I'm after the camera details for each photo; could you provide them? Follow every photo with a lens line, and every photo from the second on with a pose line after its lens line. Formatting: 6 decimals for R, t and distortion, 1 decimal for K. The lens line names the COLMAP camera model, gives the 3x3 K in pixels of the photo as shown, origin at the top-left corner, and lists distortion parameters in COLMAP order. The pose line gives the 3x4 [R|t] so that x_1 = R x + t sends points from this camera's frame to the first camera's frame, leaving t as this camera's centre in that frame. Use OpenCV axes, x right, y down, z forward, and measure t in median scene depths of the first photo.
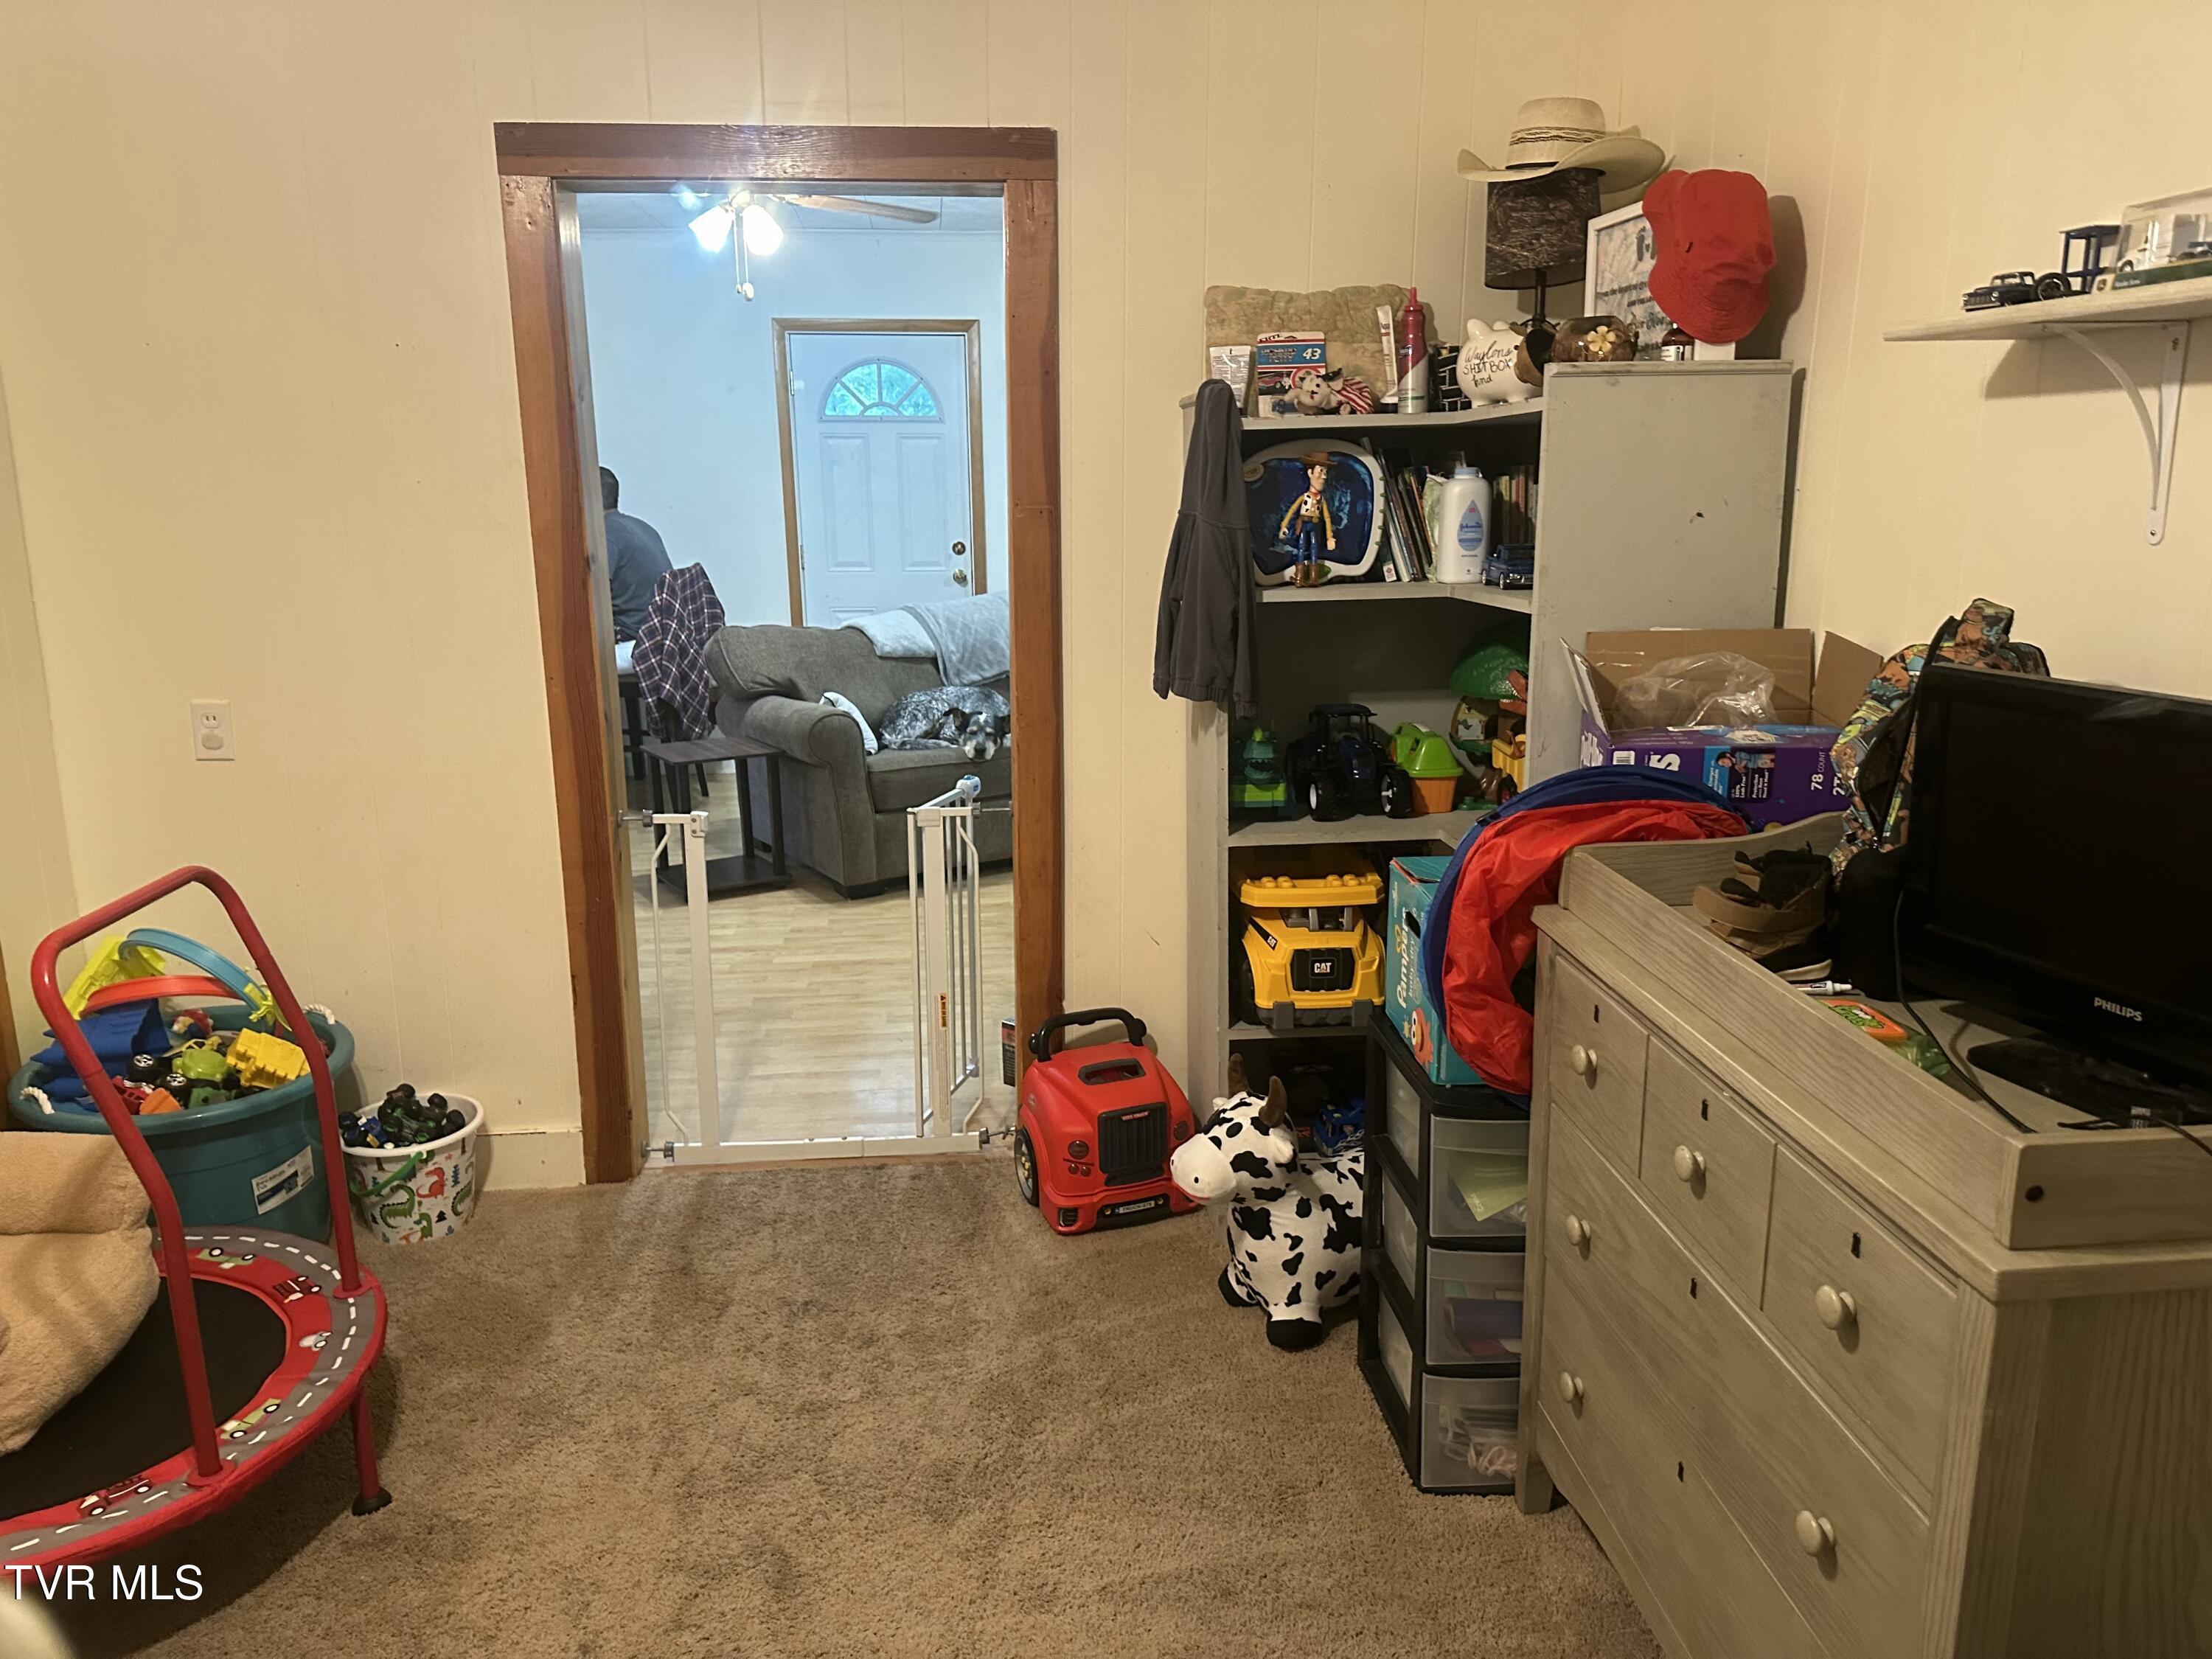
lens RADIAL K [[1537.2, 0, 1106.0], [0, 1537.2, 829.5], [0, 0, 1]] dist [0.062490, -0.069048]
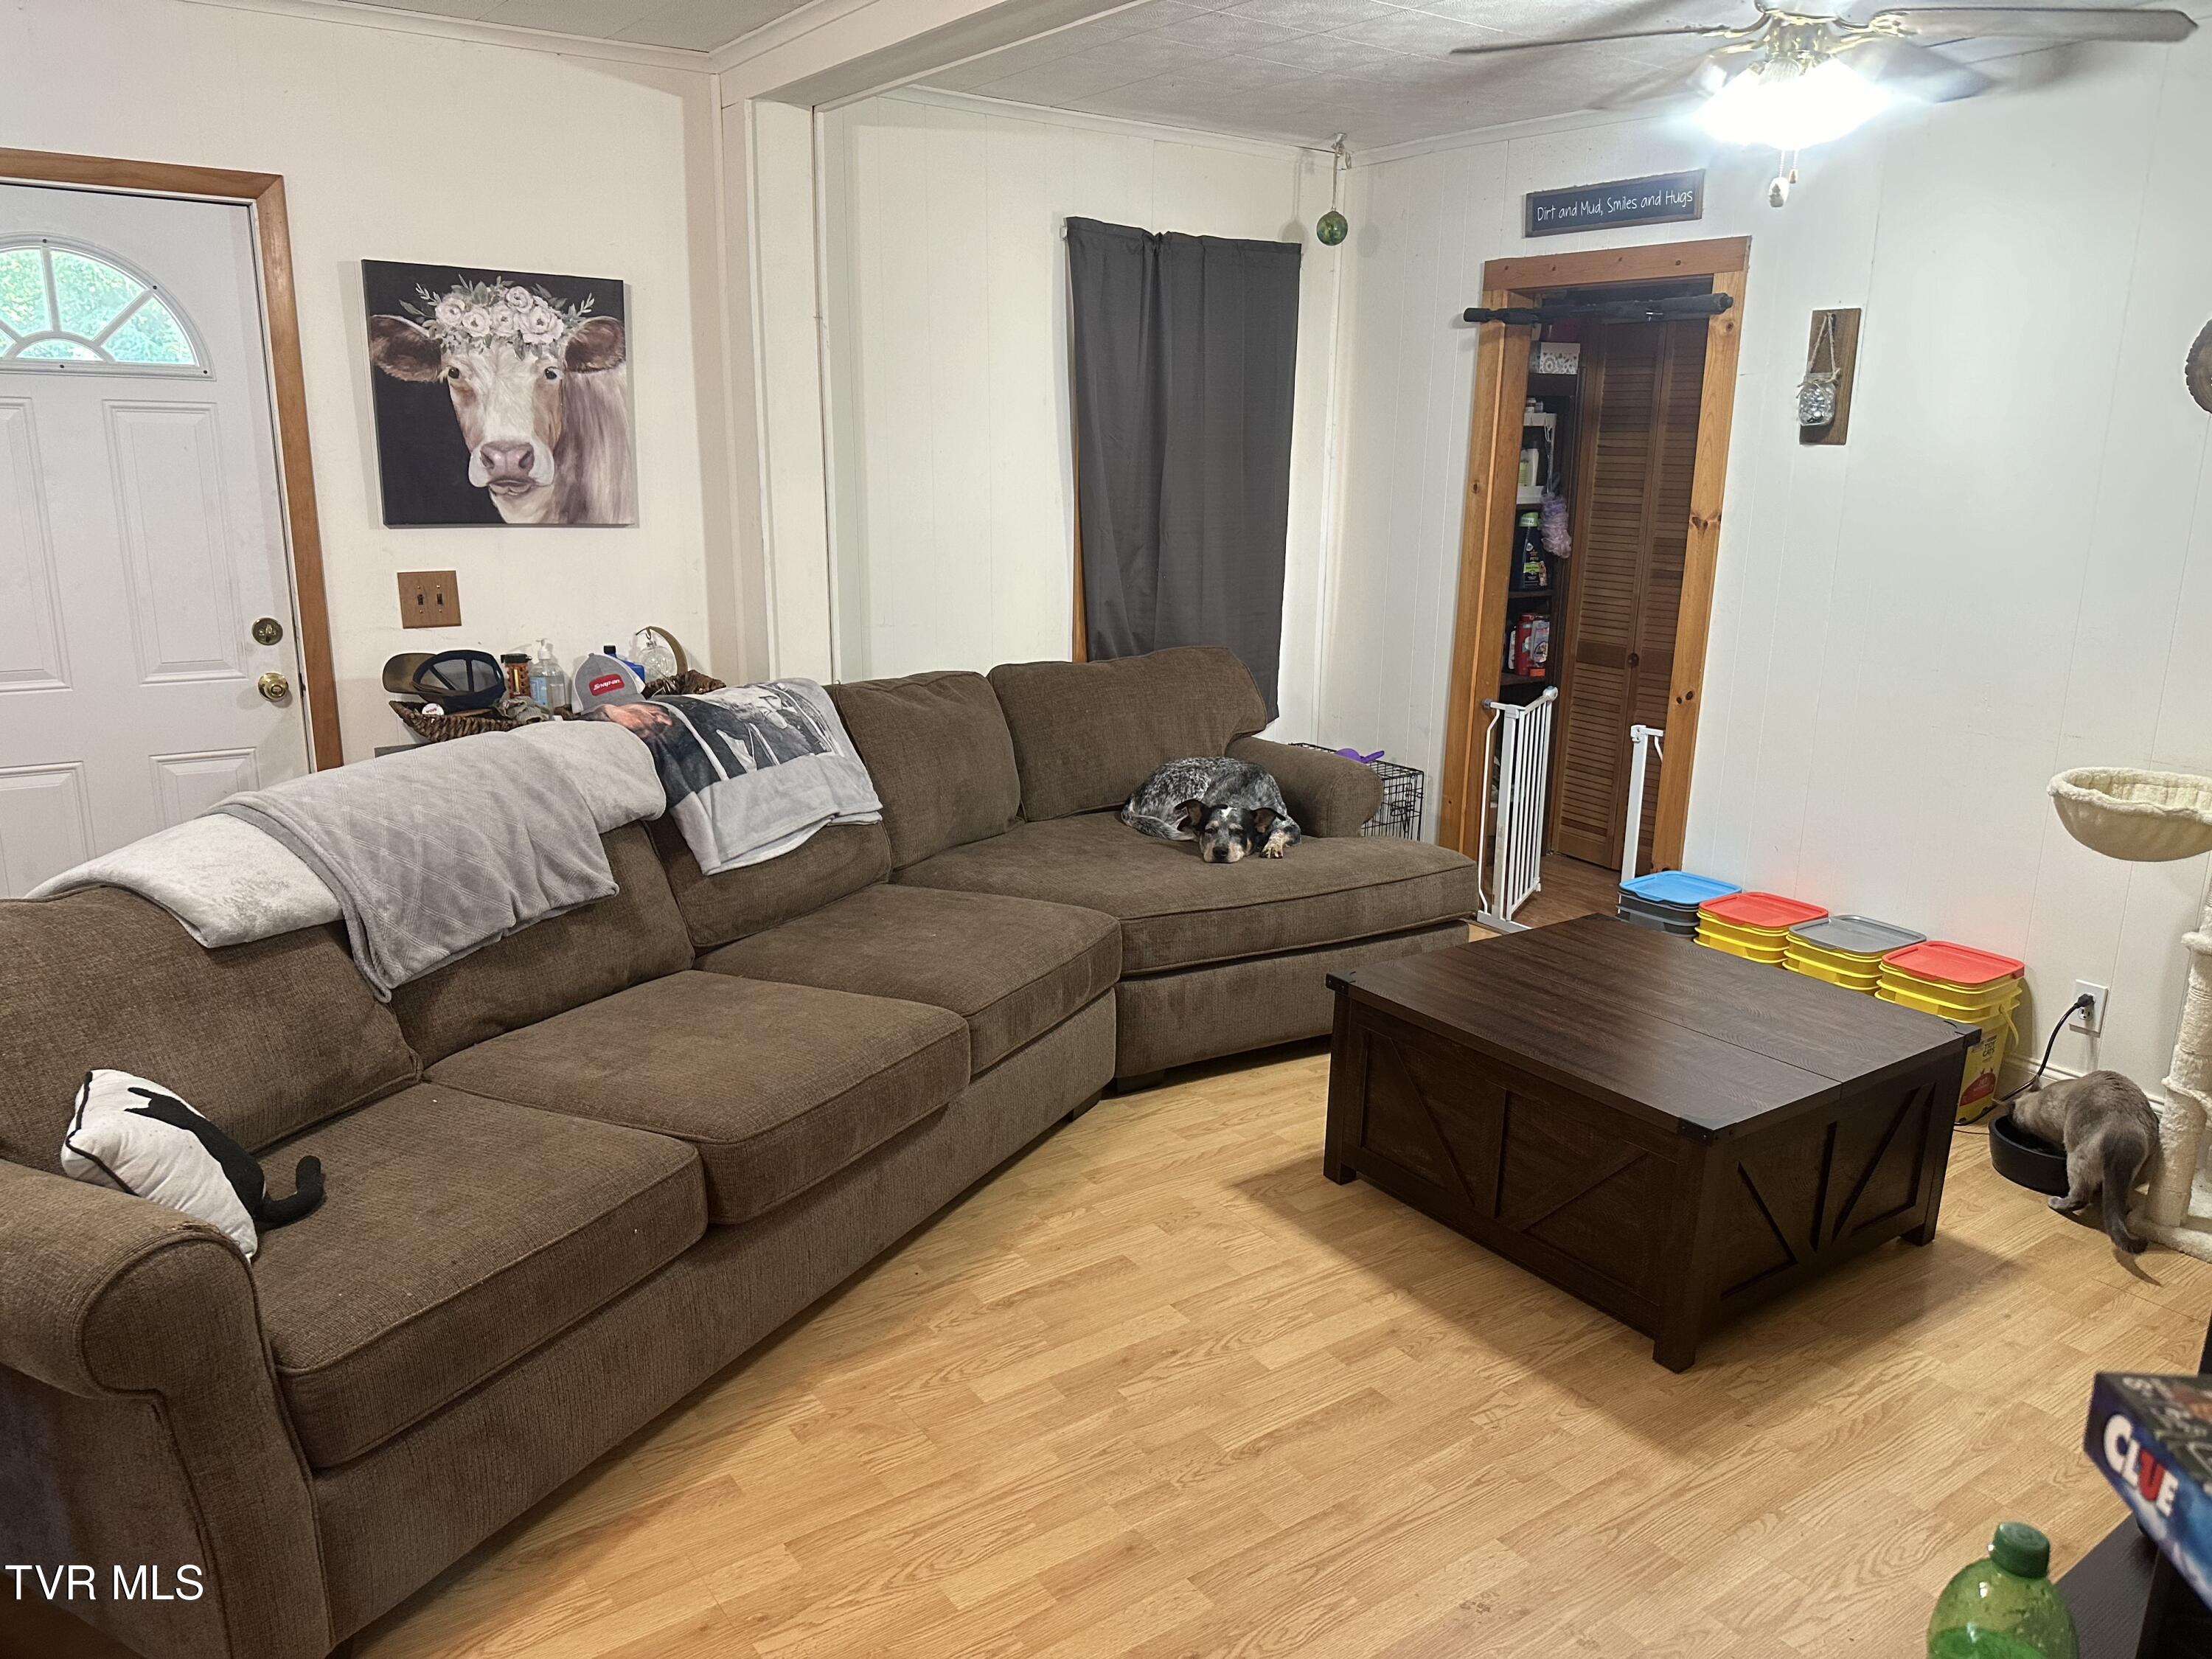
lens RADIAL K [[1537.2, 0, 1106.0], [0, 1537.2, 829.5], [0, 0, 1]] dist [0.062490, -0.069048]
pose [[0.873449, -0.090649, 0.478403, -0.109071], [0.091180, 0.995588, 0.022174, -0.108632], [-0.478302, 0.024253, 0.877861, 0.441199]]
